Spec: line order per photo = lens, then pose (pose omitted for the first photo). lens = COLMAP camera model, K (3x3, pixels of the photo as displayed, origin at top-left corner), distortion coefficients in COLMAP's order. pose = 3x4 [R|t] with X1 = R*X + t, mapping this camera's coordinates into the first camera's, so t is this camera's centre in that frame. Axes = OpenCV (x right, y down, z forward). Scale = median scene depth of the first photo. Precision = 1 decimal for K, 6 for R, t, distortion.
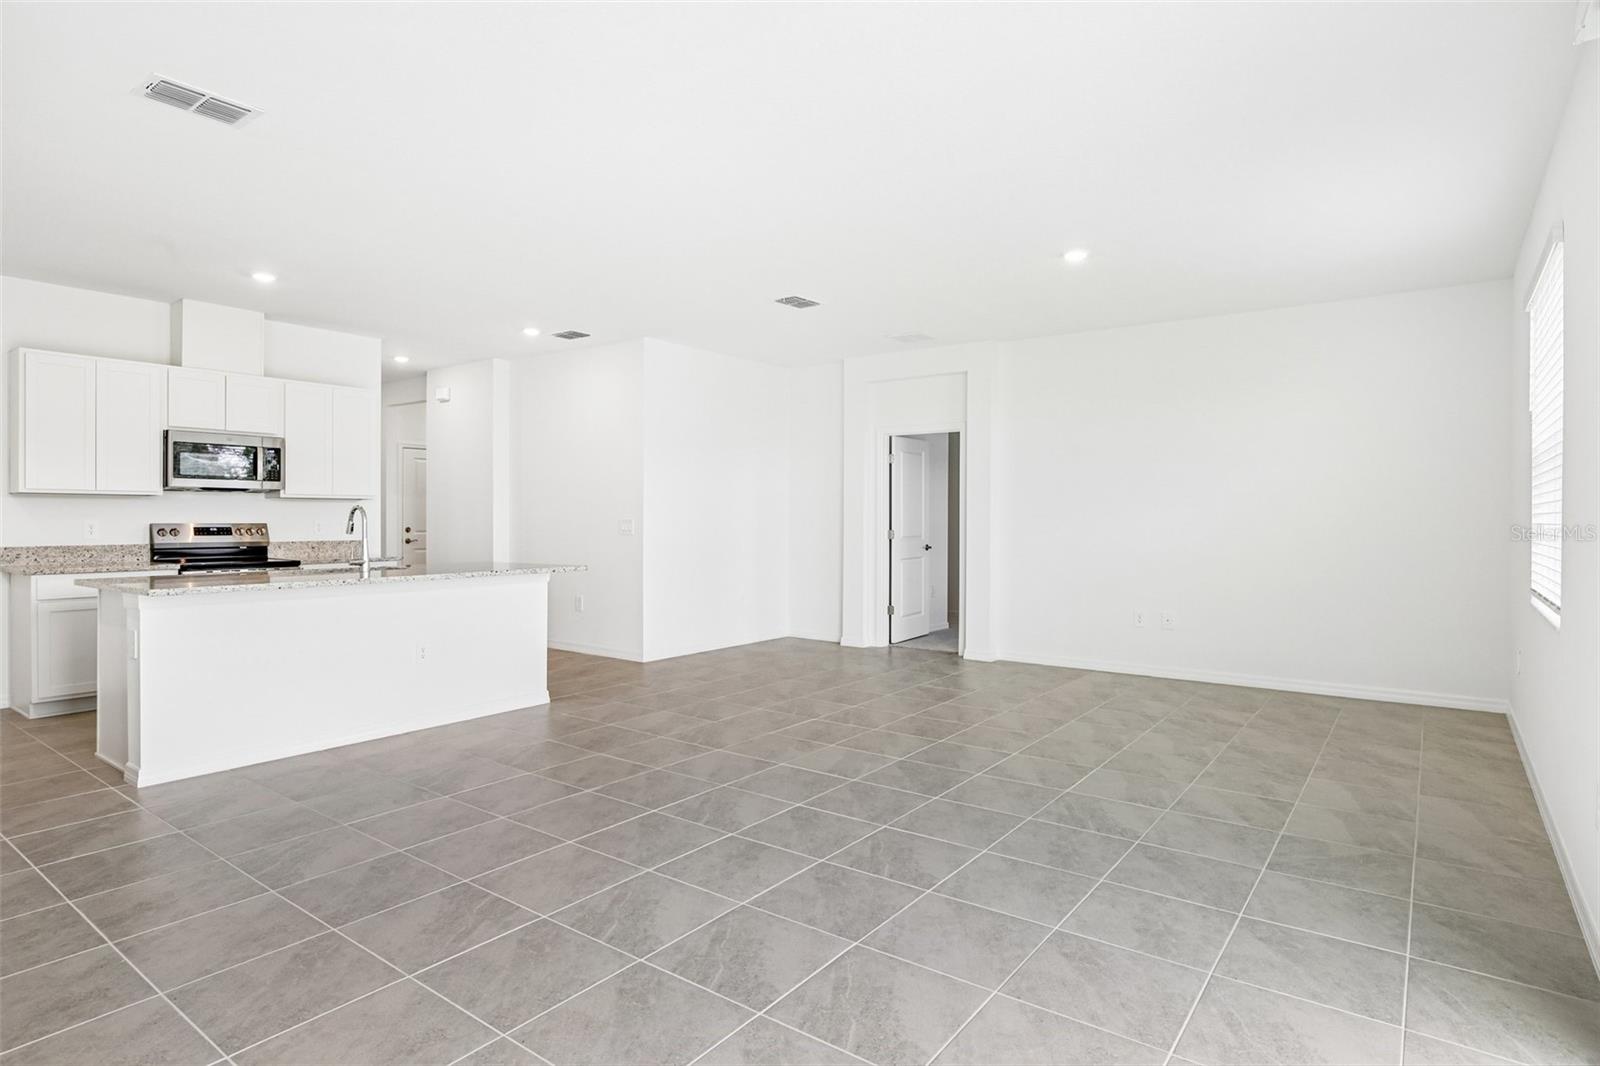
lens RADIAL K [[849.4, 0, 808.2], [0, 849.4, 520.4], [0, 0, 1]] dist [-0.011917, -0.000375]
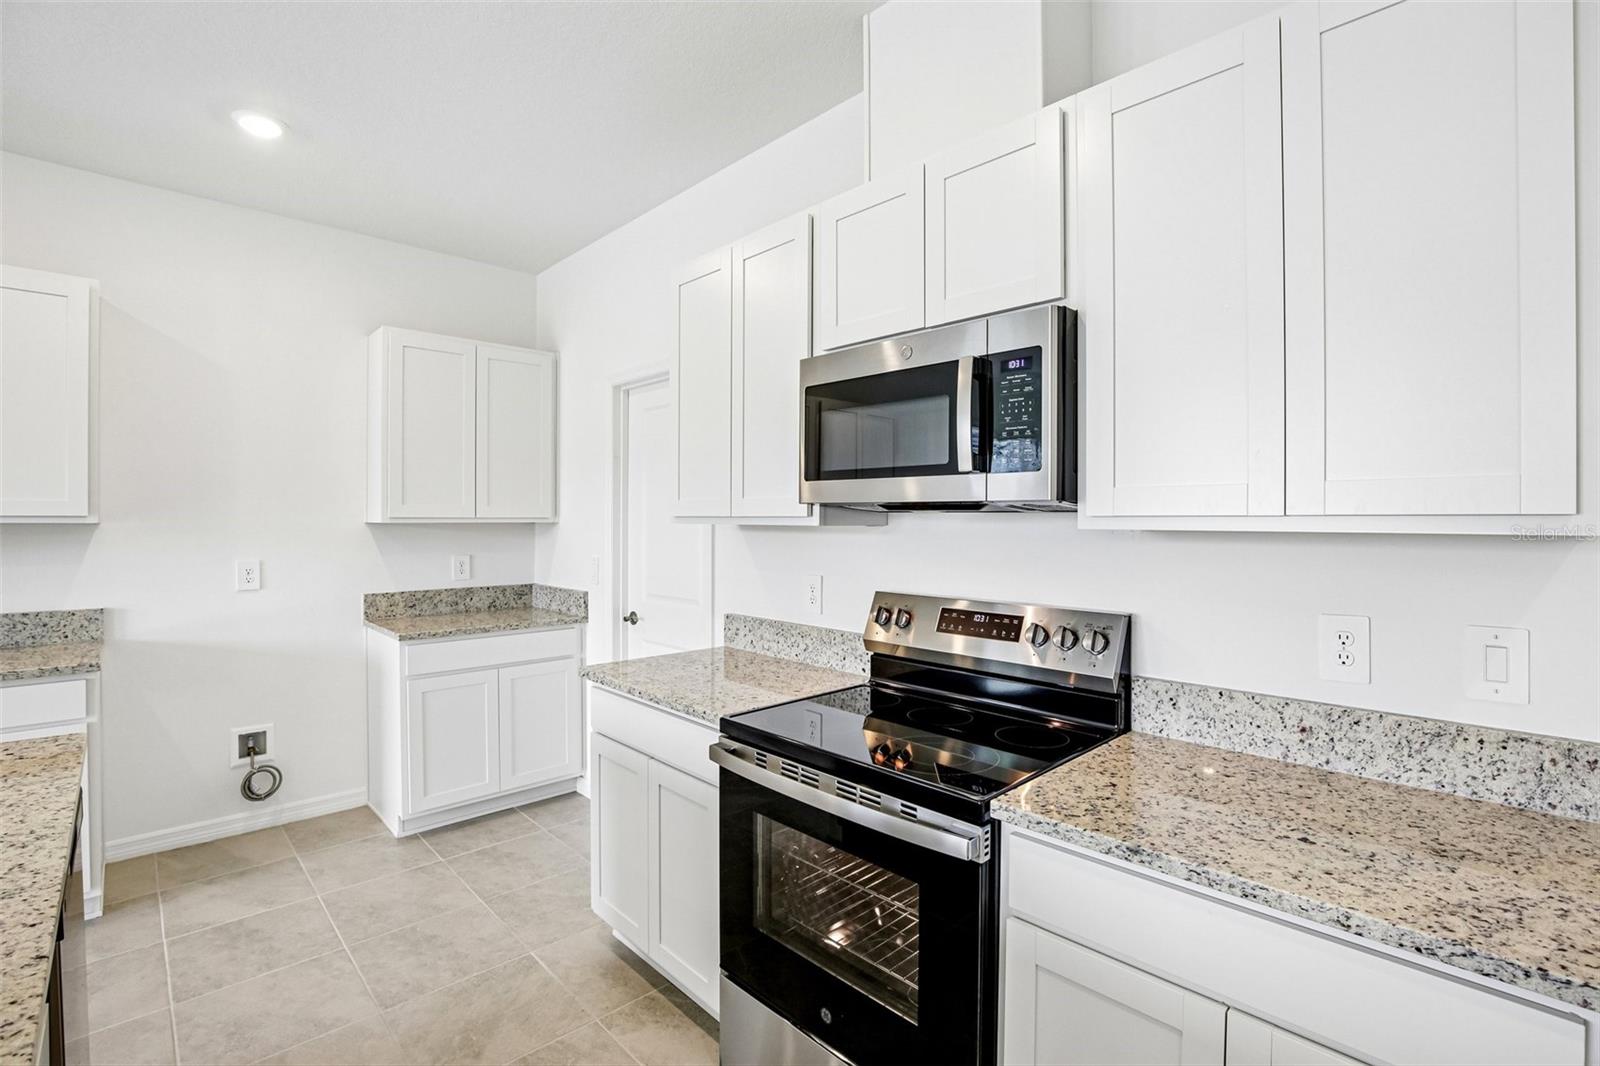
lens RADIAL K [[740.7, 0, 799.9], [0, 740.7, 522.8], [0, 0, 1]] dist [-0.033177, 0.000868]
pose [[-0.173423, 0.006557, -0.984826, -0.394706], [-0.003028, 0.999970, 0.007191, -0.031974], [0.984843, 0.004229, -0.173398, 0.999394]]
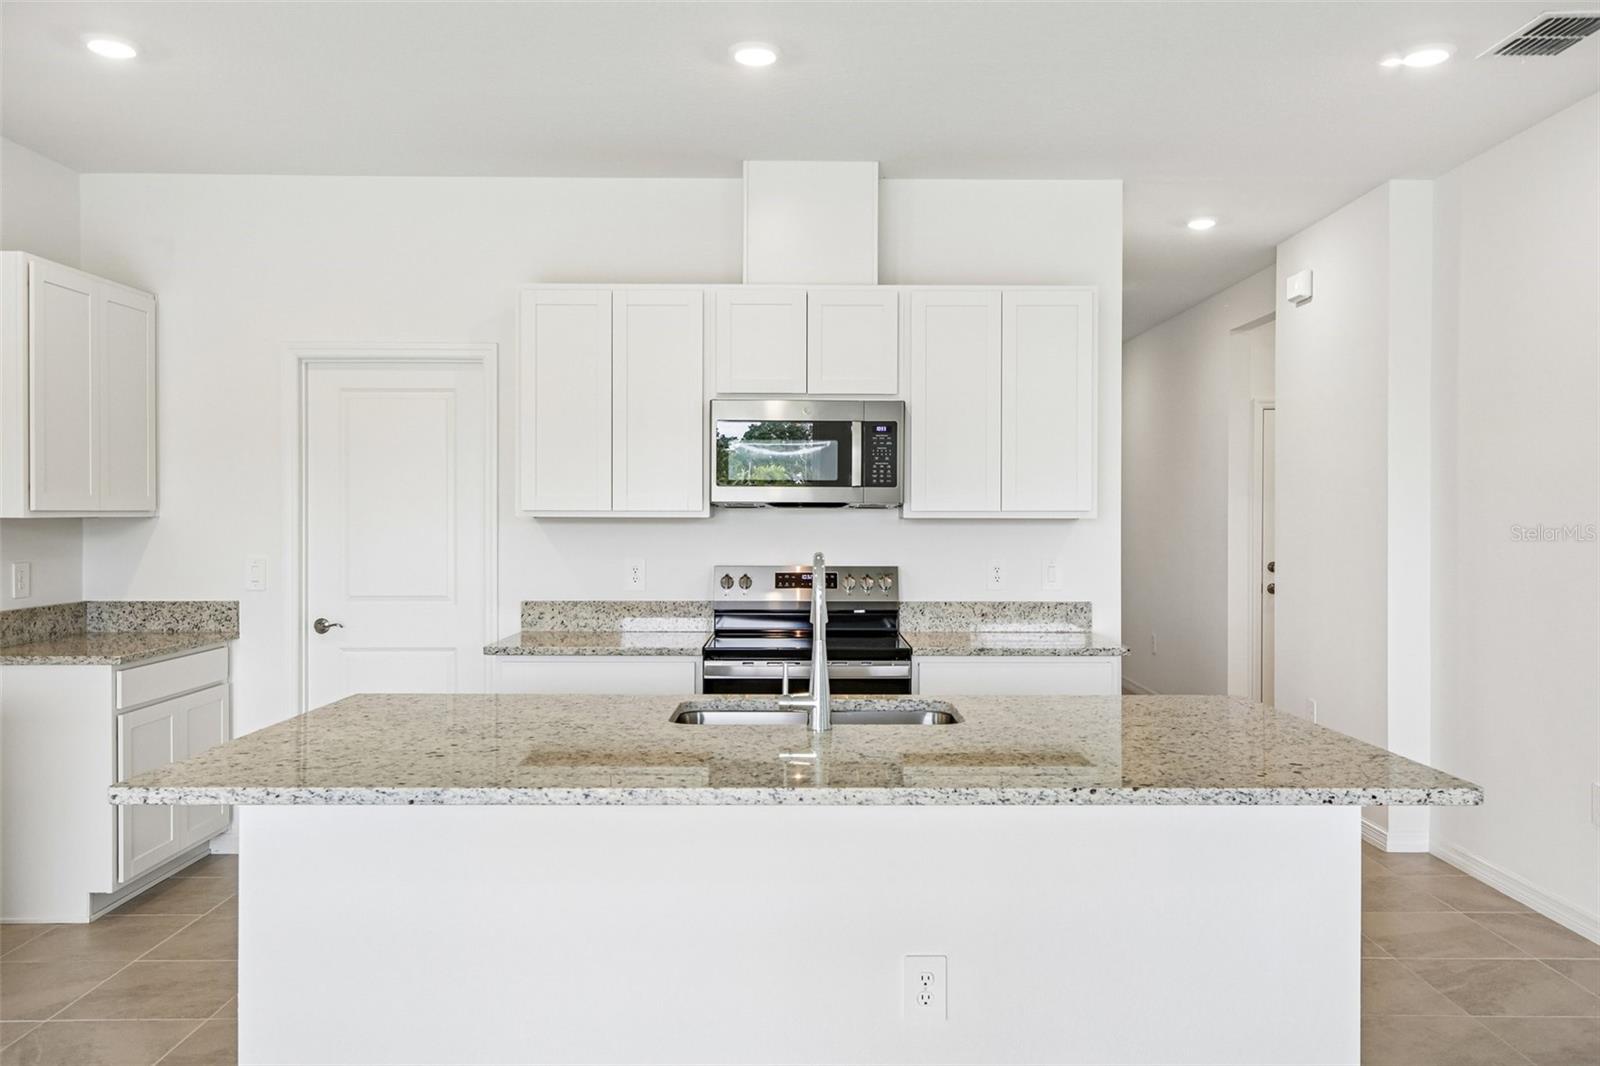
lens RADIAL K [[1251.8, 0, 800.0], [0, 1251.8, 533.0], [0, 0, 1]] dist [0.029896, 0.002234]
pose [[0.606136, 0.009952, -0.795299, -0.062483], [-0.004229, 0.999948, 0.009290, -0.026075], [0.795350, -0.002268, 0.606146, 0.514818]]
